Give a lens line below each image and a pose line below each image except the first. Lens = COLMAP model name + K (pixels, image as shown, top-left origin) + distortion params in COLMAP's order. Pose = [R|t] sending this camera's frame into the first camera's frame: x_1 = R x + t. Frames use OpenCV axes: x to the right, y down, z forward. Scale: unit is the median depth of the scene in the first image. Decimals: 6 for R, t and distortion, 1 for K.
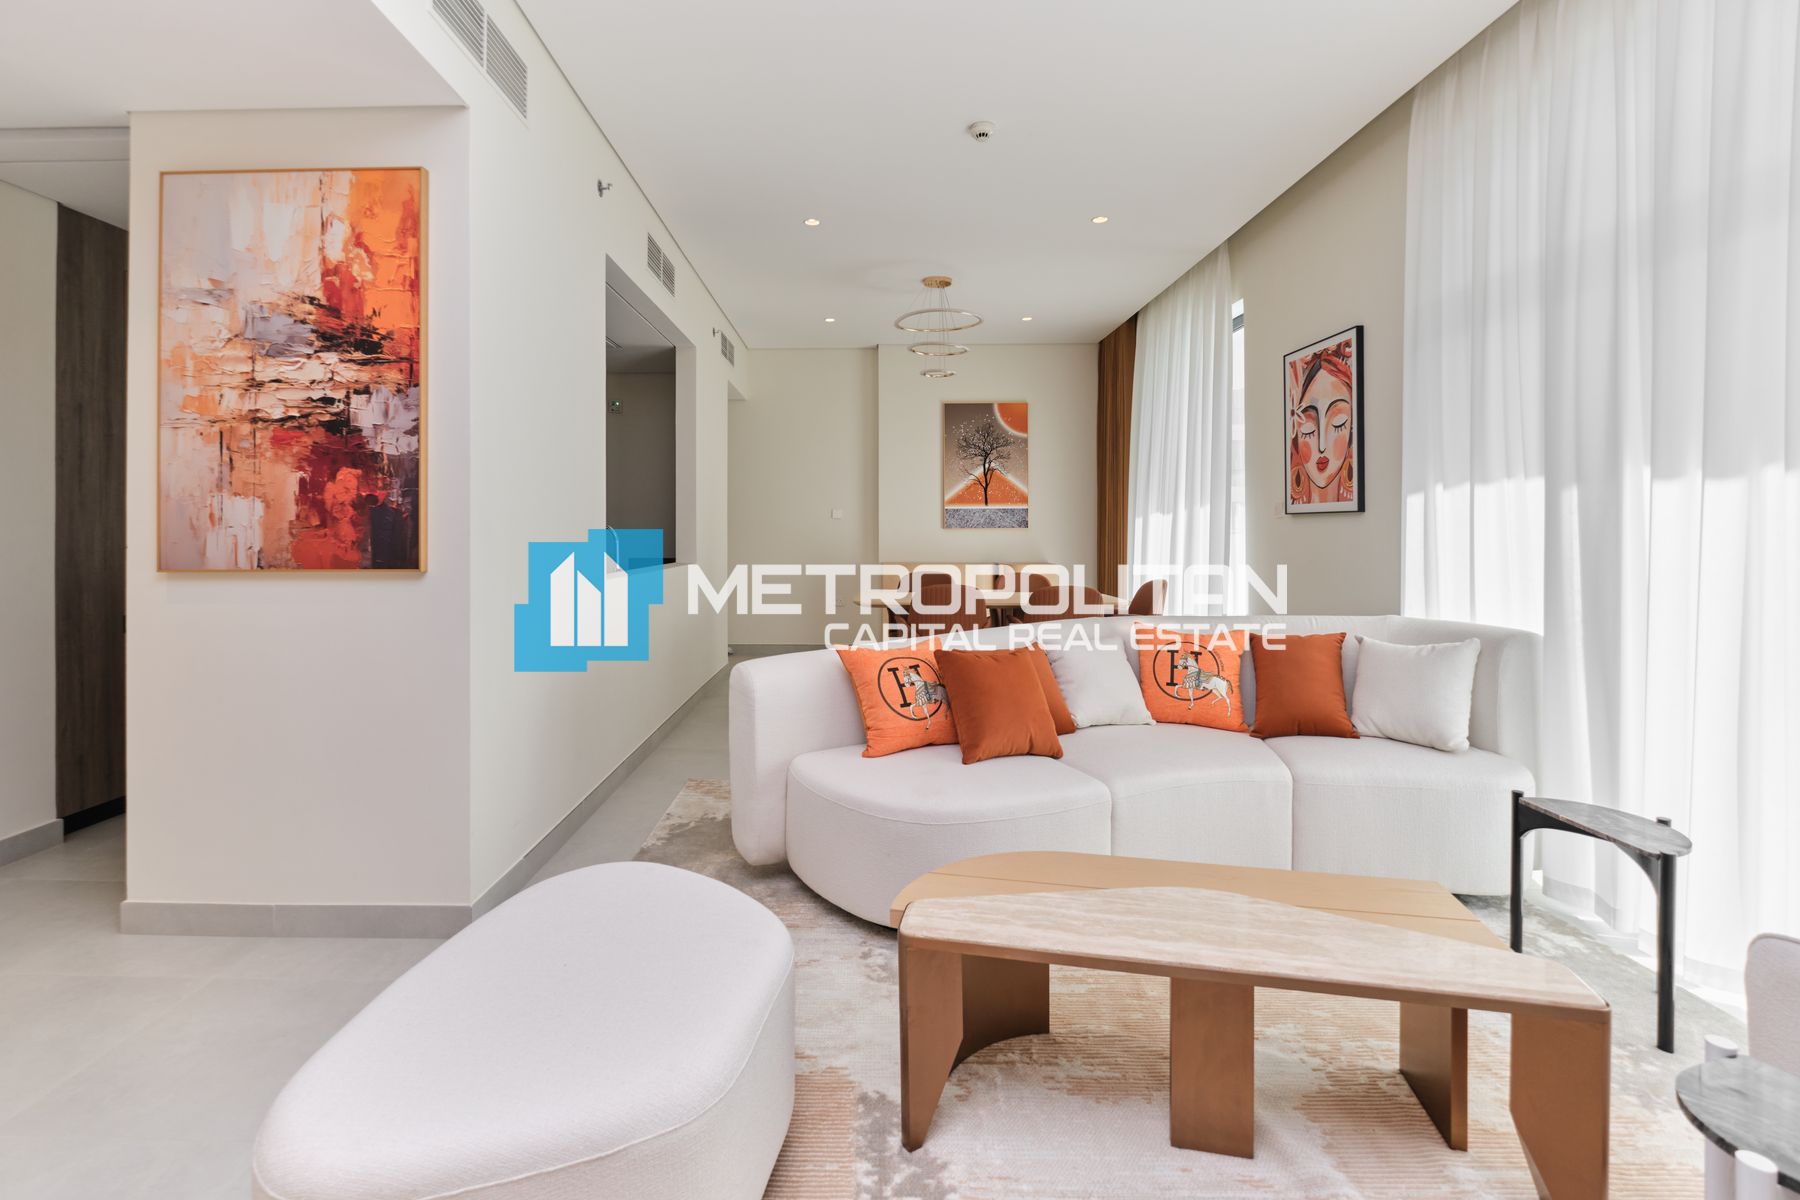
lens RADIAL K [[846.2, 0, 834.1], [0, 846.2, 531.1], [0, 0, 1]] dist [-0.015538, 0.002184]
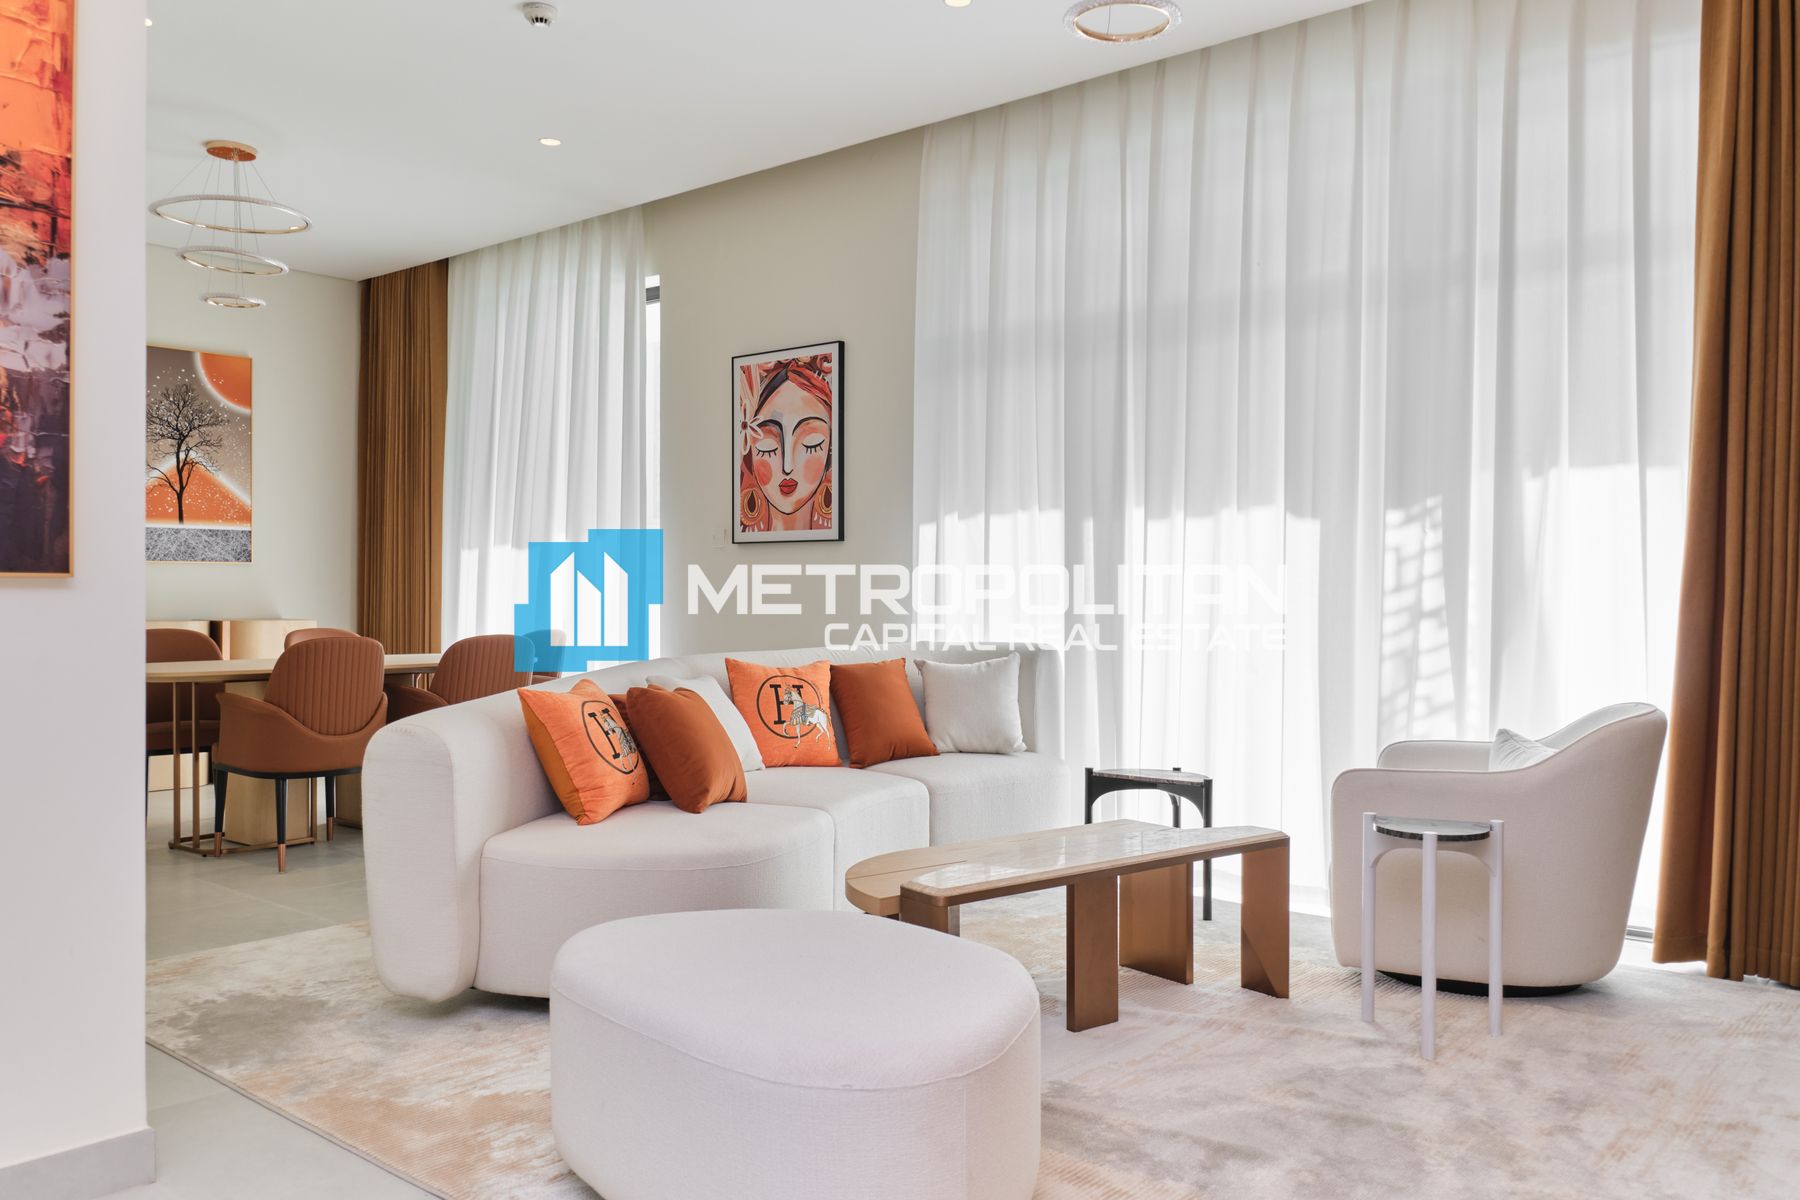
lens RADIAL K [[1485.8, 0, 901.5], [0, 1485.8, 610.0], [0, 0, 1]] dist [-0.011075, -0.025352]
pose [[0.603908, -0.004142, 0.797043, -0.649508], [-0.002442, 0.999972, 0.007047, 0.041958], [-0.797050, -0.006202, 0.603881, -0.048964]]
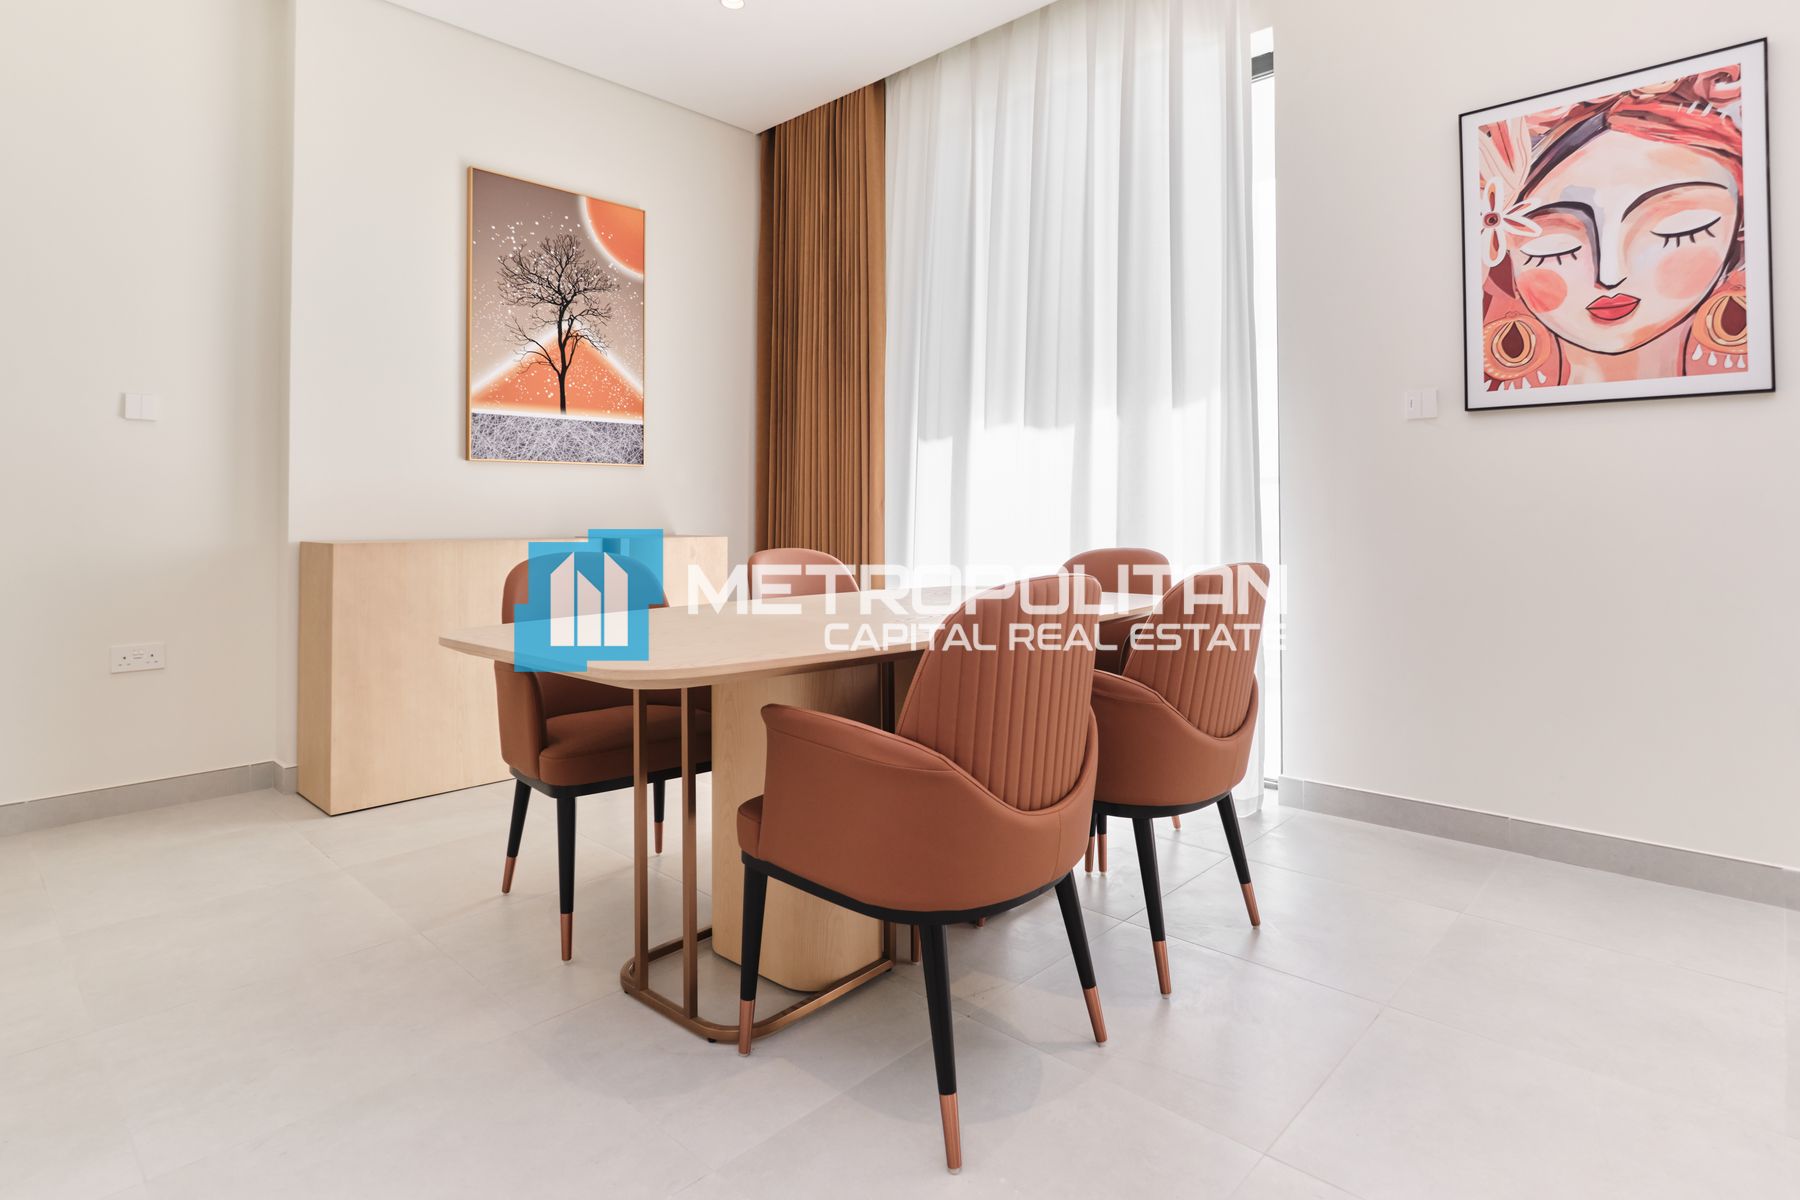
lens RADIAL K [[886.7, 0, 841.4], [0, 886.7, 505.1], [0, 0, 1]] dist [-0.022979, 0.000625]
pose [[0.651773, 0.010094, 0.758347, -0.161997], [0.004370, 0.999845, -0.017064, 0.055120], [-0.758402, 0.014436, 0.651628, 1.095954]]
